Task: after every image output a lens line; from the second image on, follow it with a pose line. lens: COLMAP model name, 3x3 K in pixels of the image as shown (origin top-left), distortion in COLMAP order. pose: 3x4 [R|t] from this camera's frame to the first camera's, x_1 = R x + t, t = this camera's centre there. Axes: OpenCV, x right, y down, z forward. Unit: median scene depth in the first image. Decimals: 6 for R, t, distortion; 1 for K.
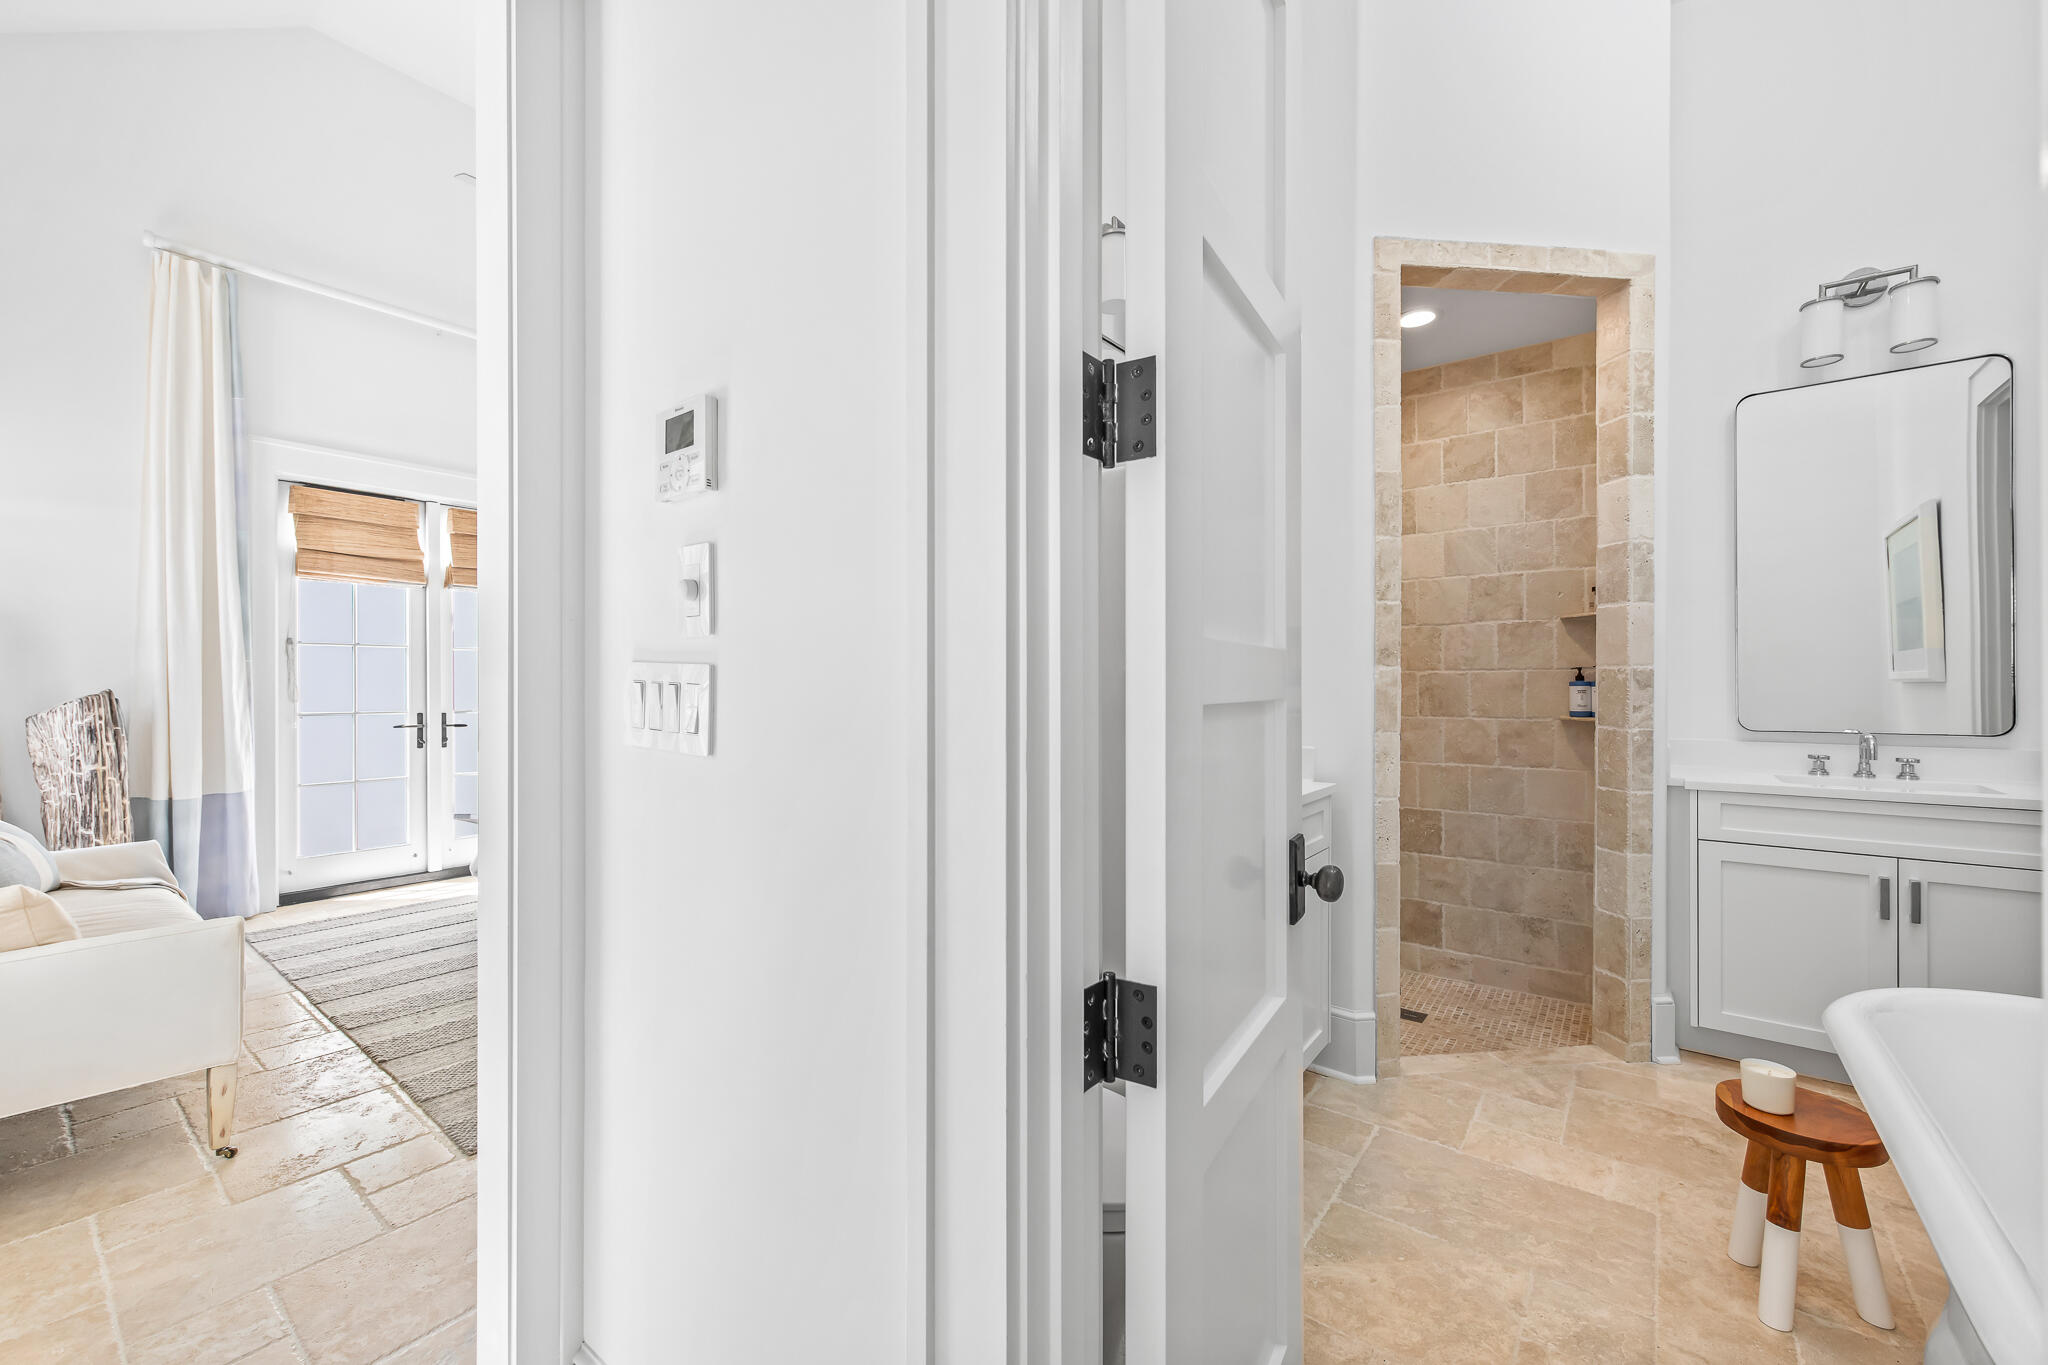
lens RADIAL K [[815.3, 0, 1026.2], [0, 815.3, 687.3], [0, 0, 1]] dist [-0.010752, -0.001039]
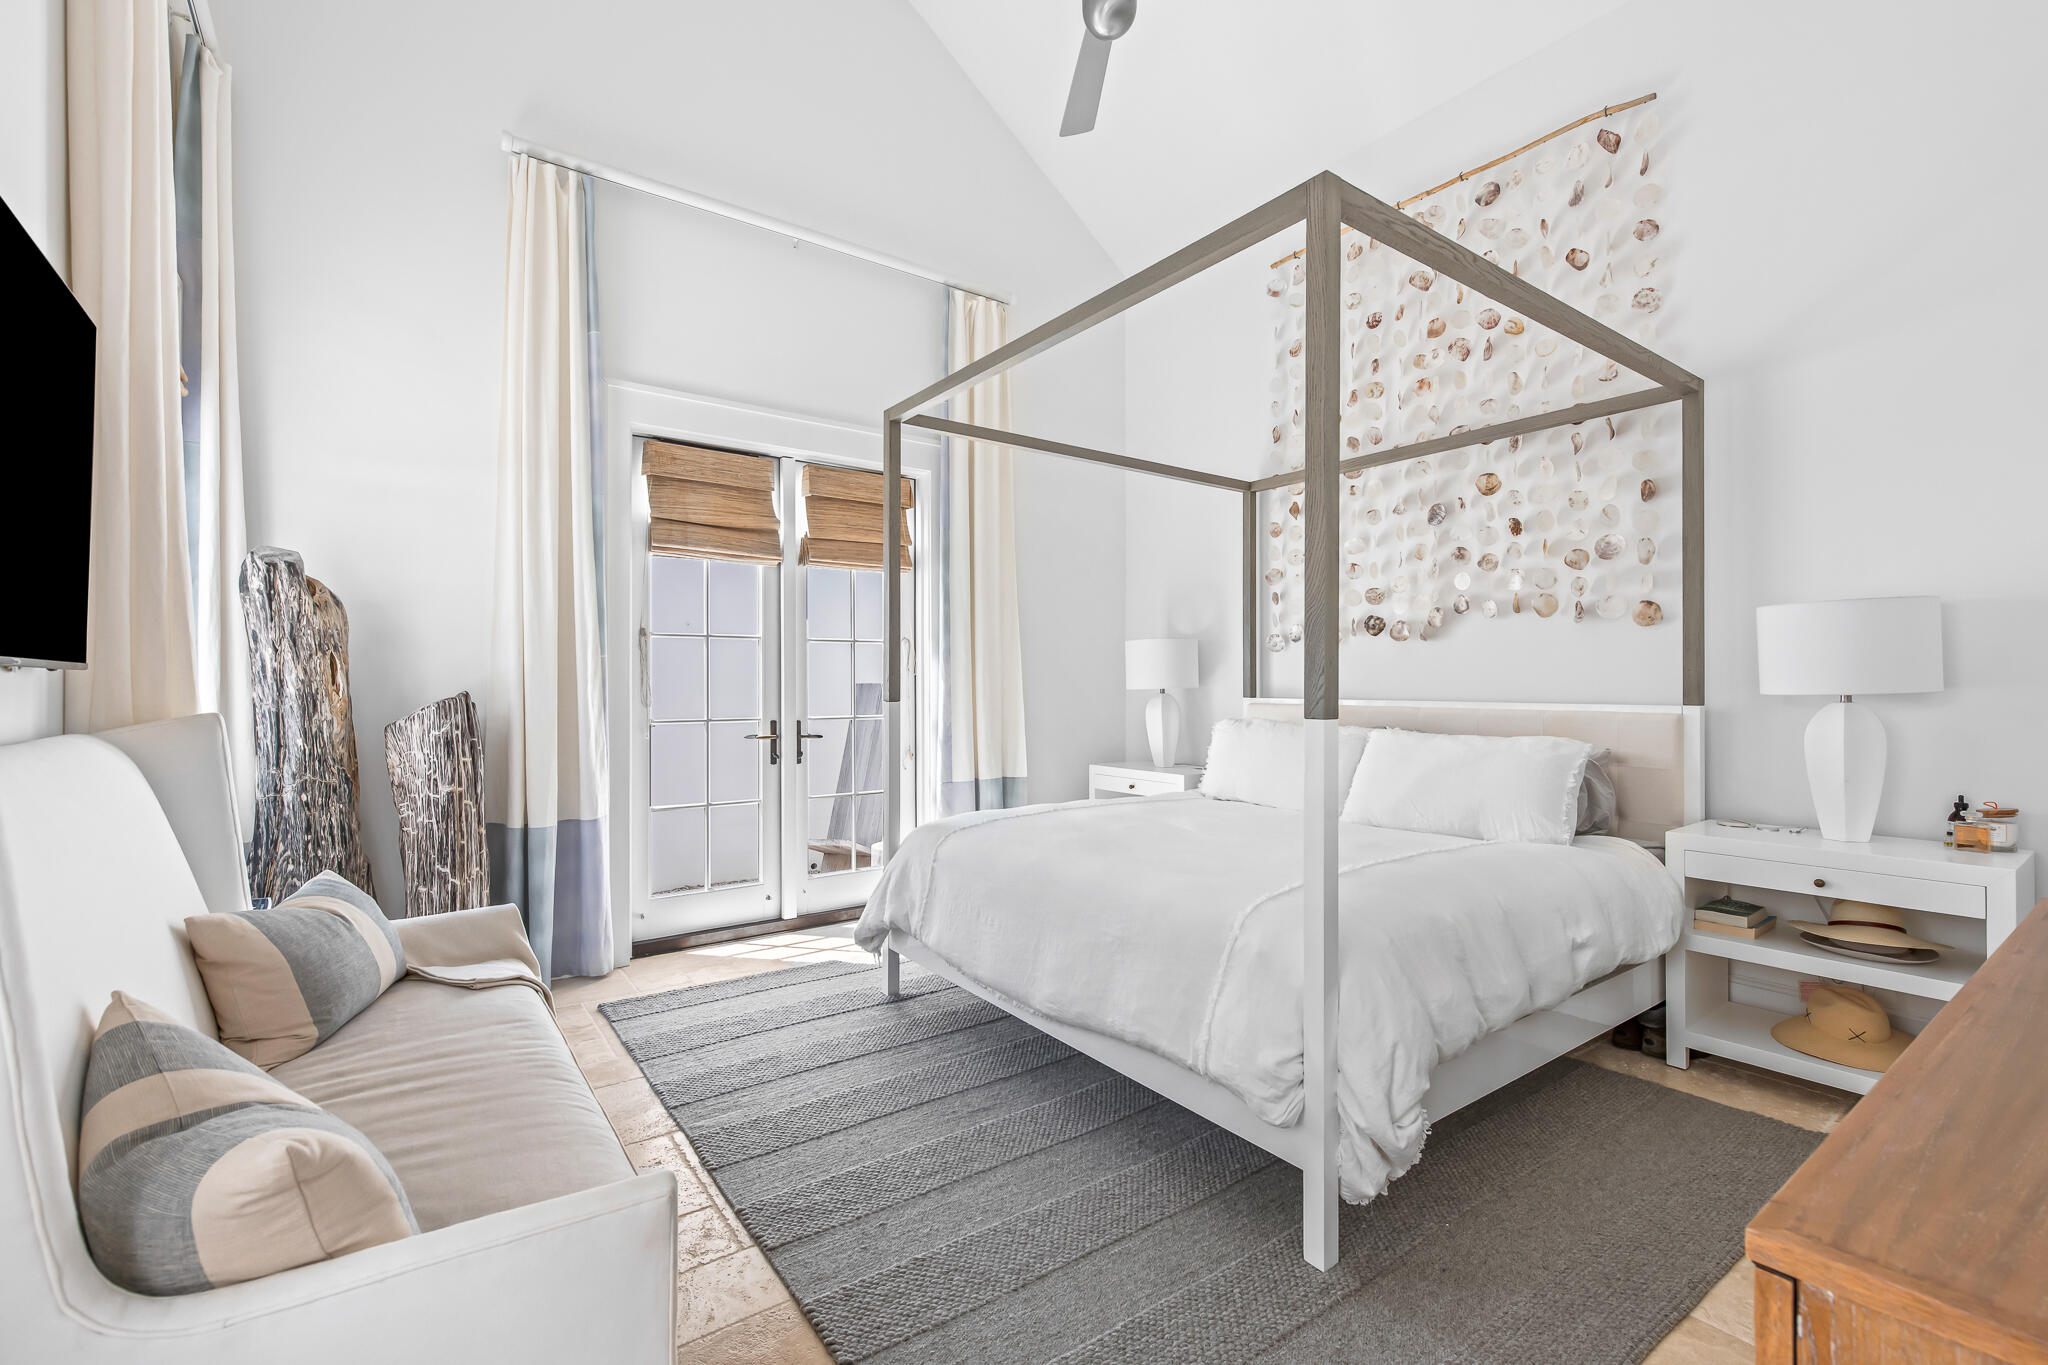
lens RADIAL K [[878.4, 0, 1021.6], [0, 878.4, 683.2], [0, 0, 1]] dist [-0.019103, 0.000139]
pose [[0.958128, -0.000365, -0.286340, -0.327619], [-0.000832, 0.999991, -0.004059, -0.002536], [0.286339, 0.004128, 0.958120, 0.294198]]
